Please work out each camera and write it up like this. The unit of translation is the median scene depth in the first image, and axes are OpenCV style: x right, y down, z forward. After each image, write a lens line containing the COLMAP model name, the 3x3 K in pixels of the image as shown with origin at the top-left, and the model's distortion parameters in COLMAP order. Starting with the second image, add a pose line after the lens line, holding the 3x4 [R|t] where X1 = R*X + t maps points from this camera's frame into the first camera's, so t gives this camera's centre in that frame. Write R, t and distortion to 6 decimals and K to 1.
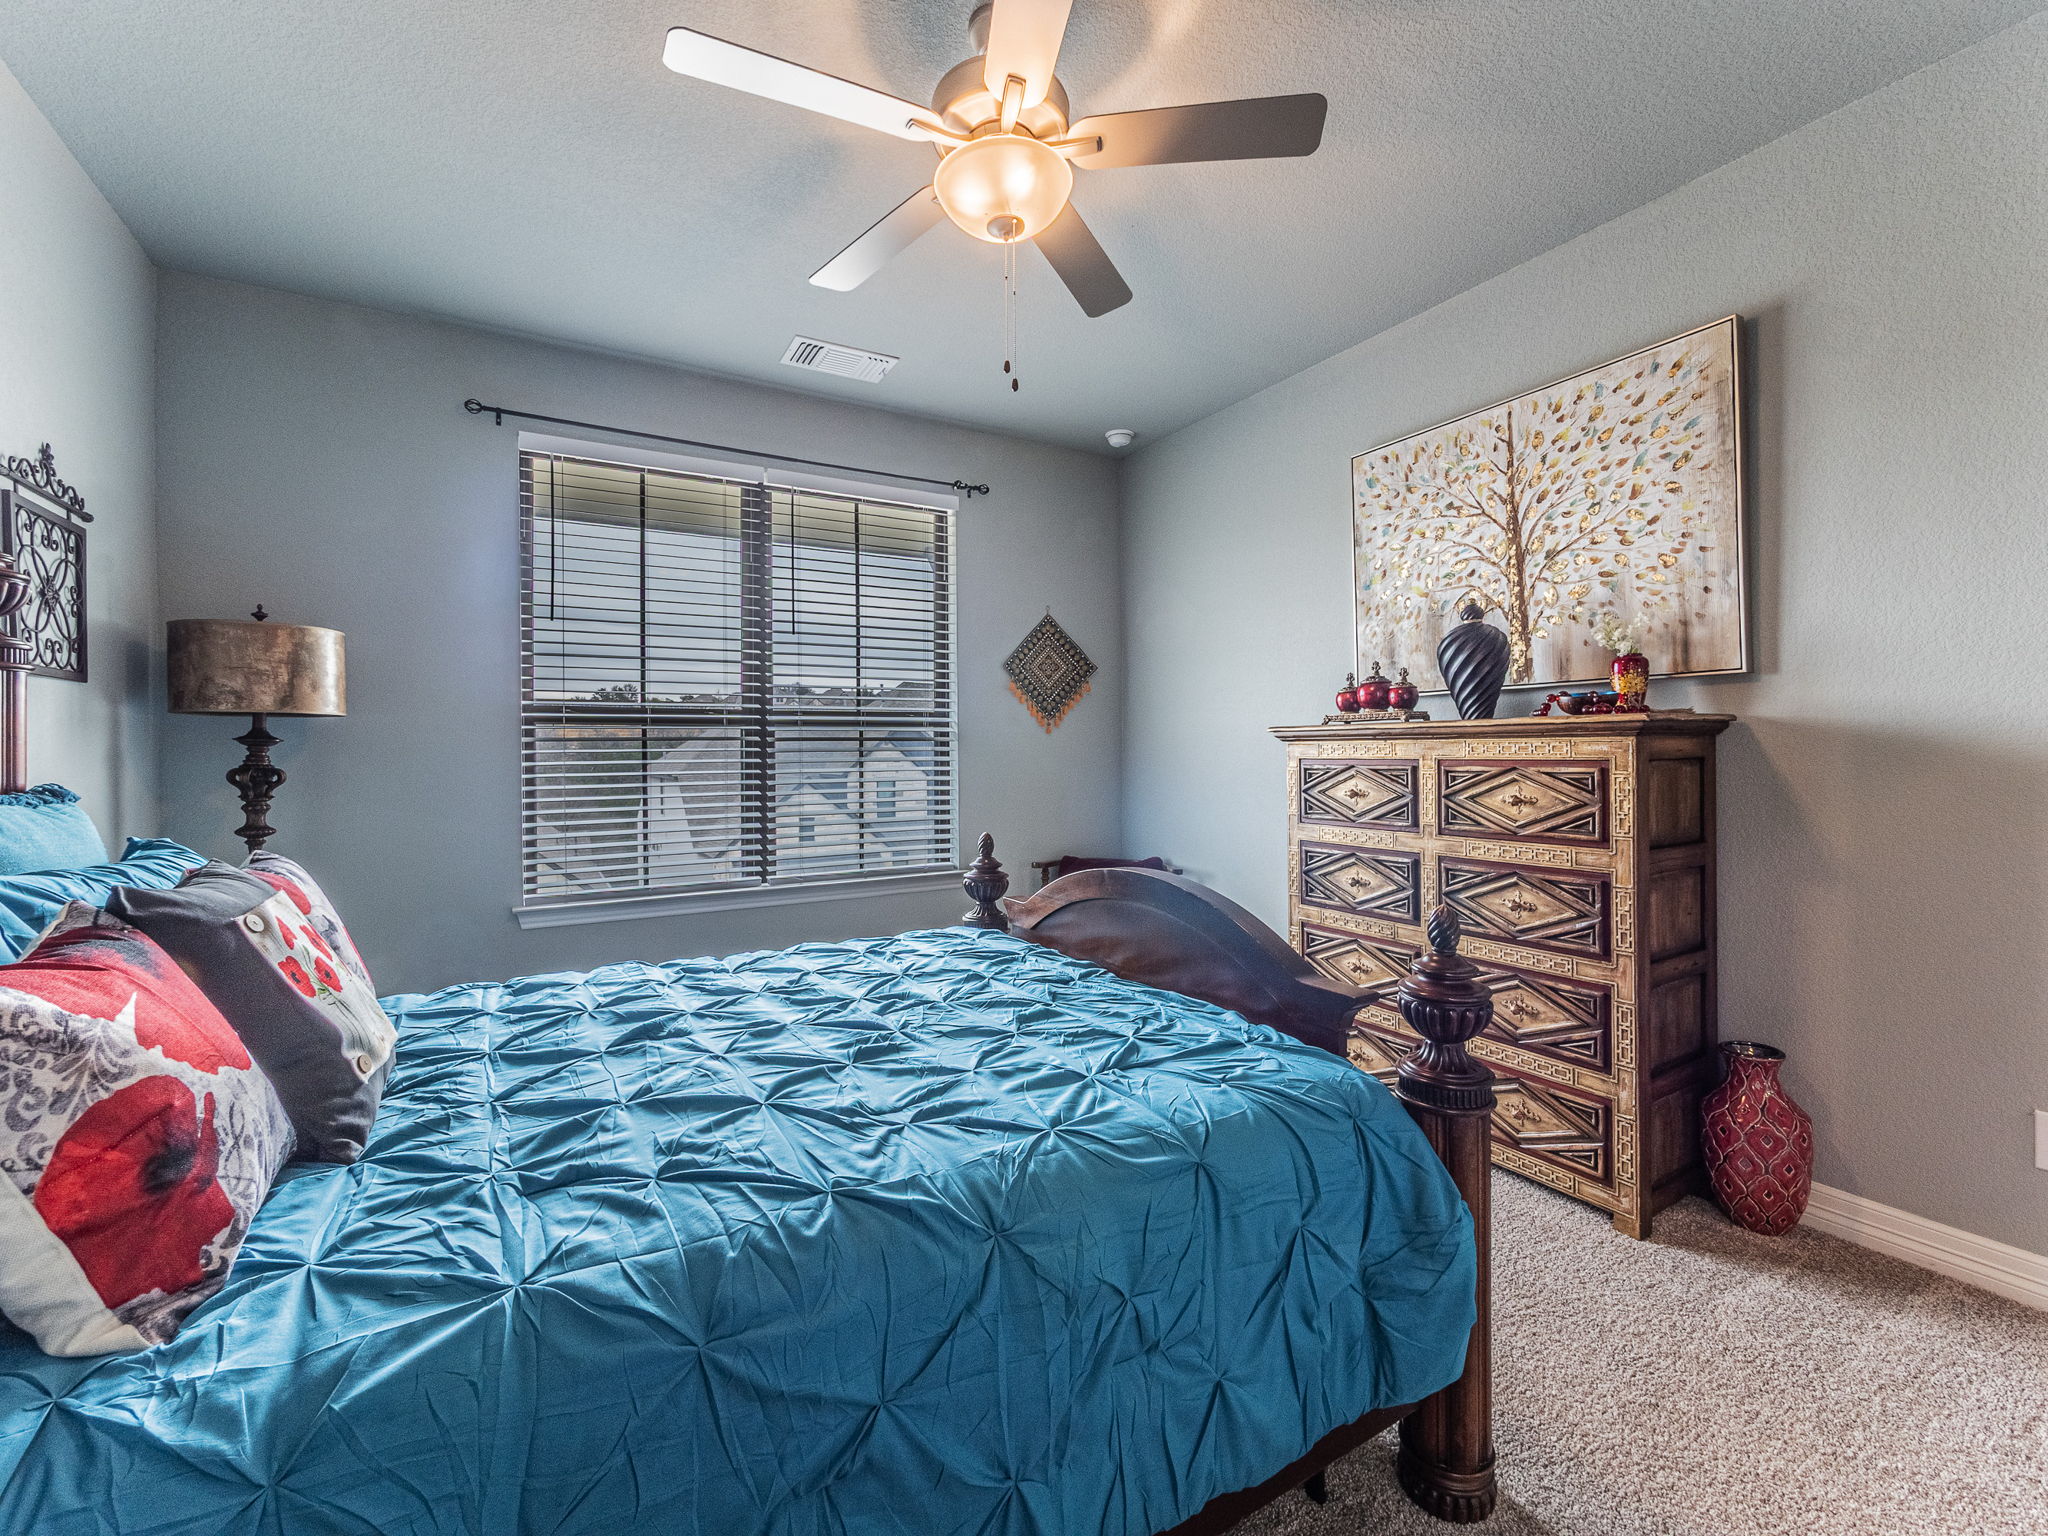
lens RADIAL K [[867.7, 0, 1024.0], [0, 867.7, 768.0], [0, 0, 1]] dist [-0.001331, -0.000253]
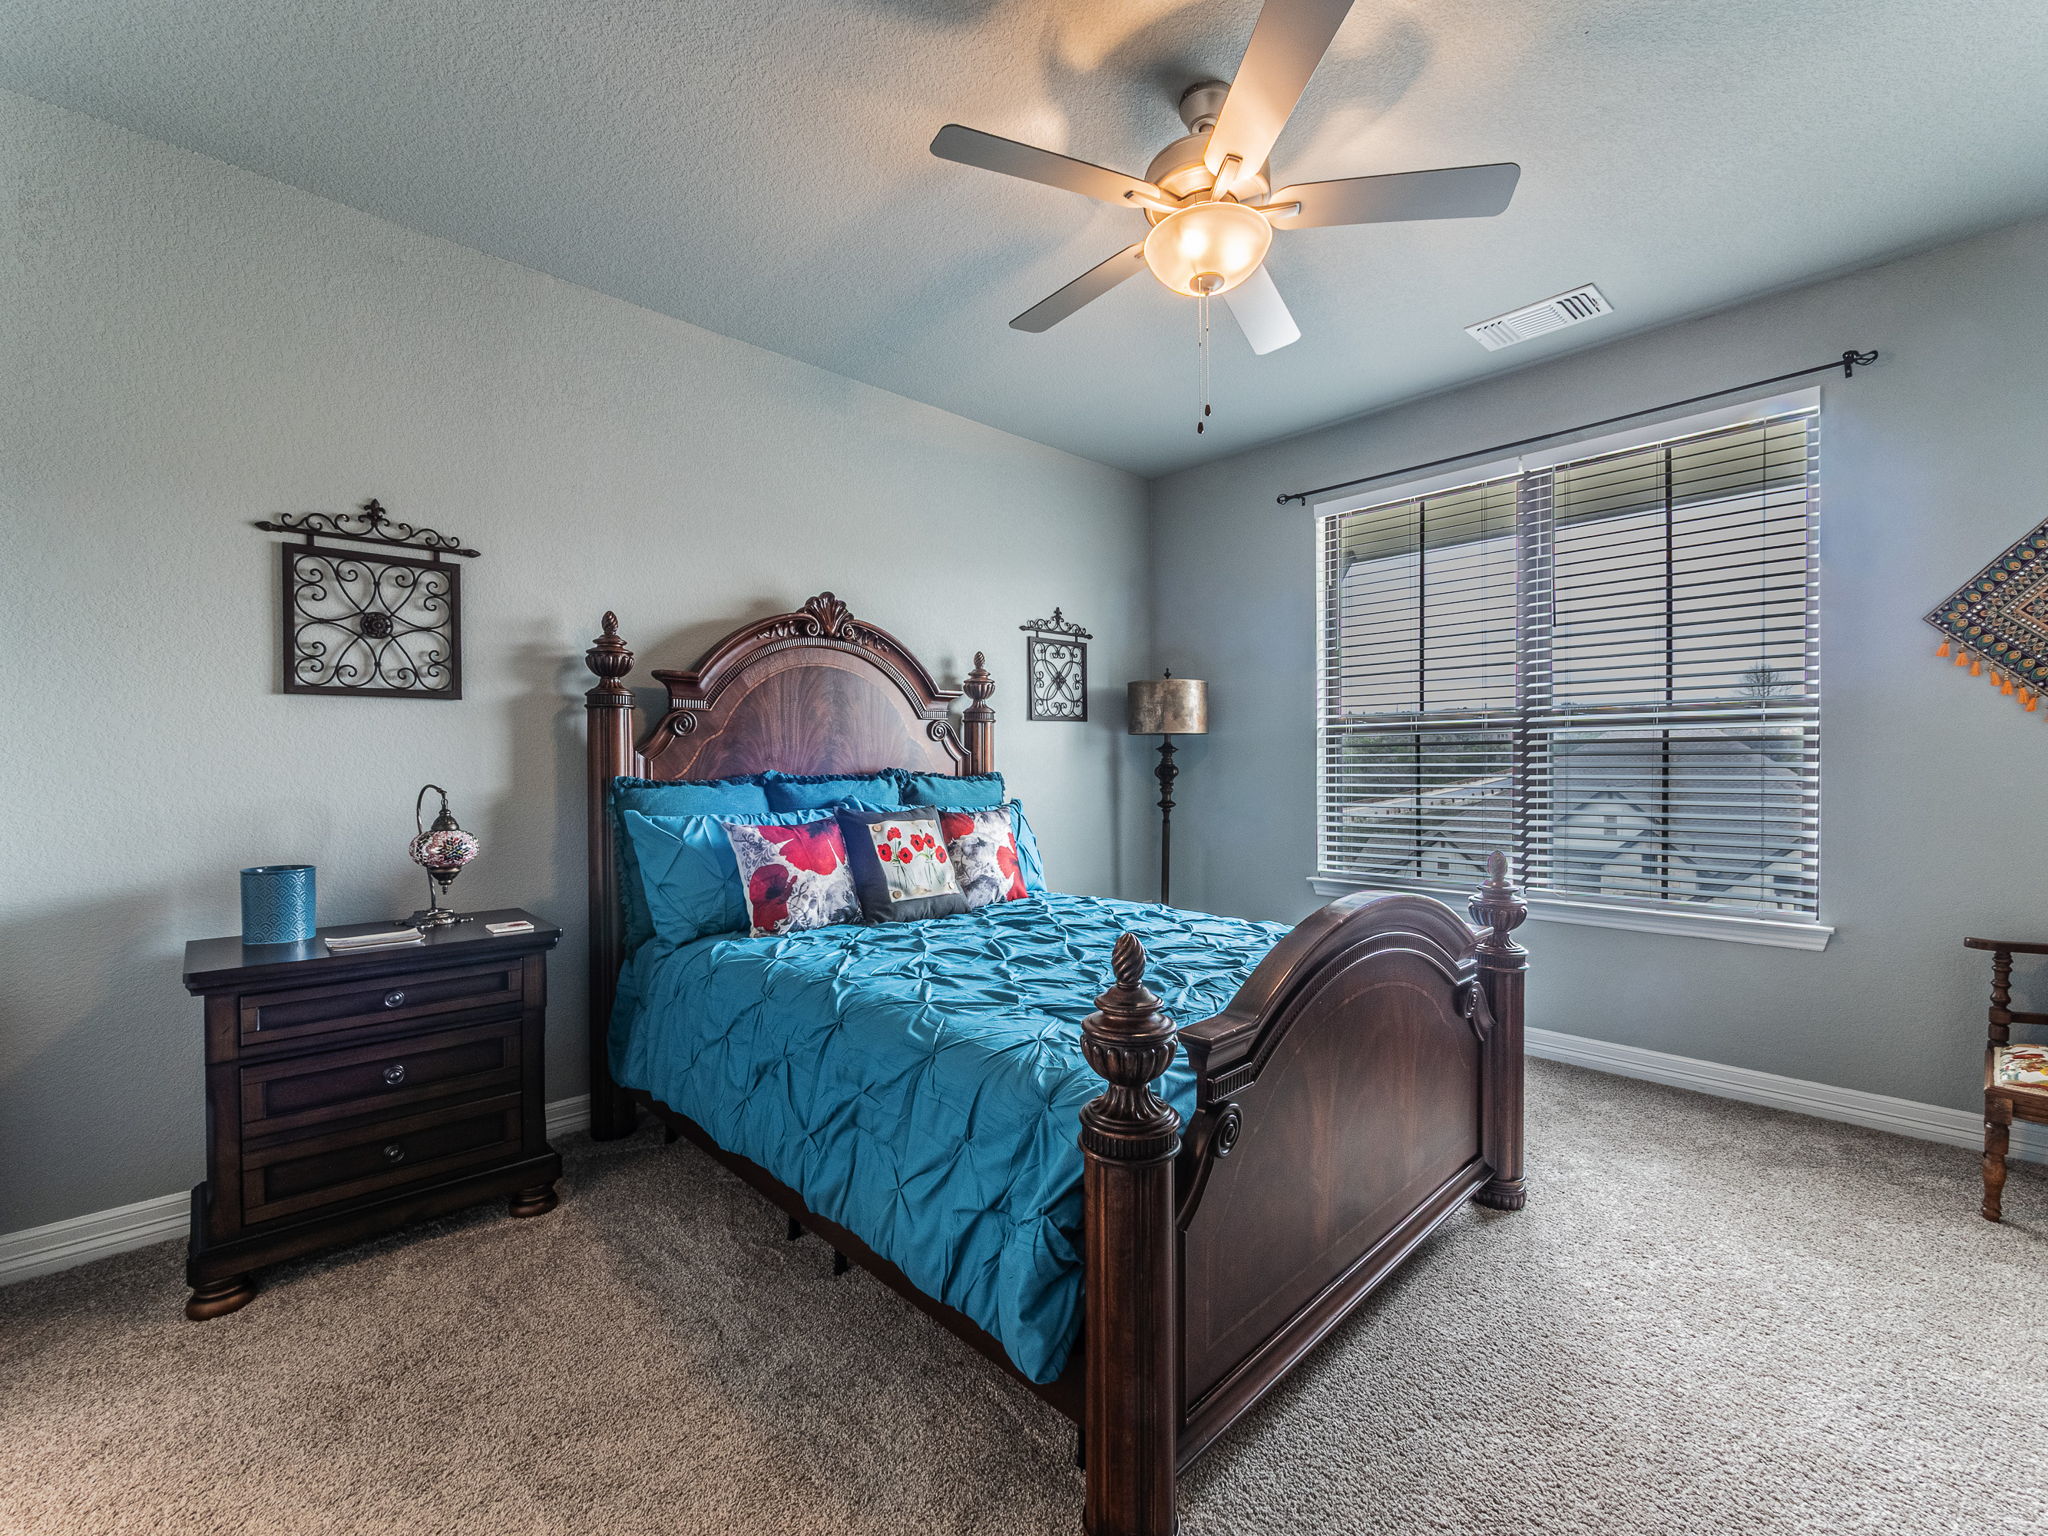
lens RADIAL K [[847.9, 0, 1021.1], [0, 847.9, 783.3], [0, 0, 1]] dist [0.000023, 0.000001]
pose [[0.242533, 0.031049, -0.969646, 0.513857], [-0.014679, 0.999491, 0.028333, -0.007270], [0.970032, 0.007362, 0.242866, 0.266101]]
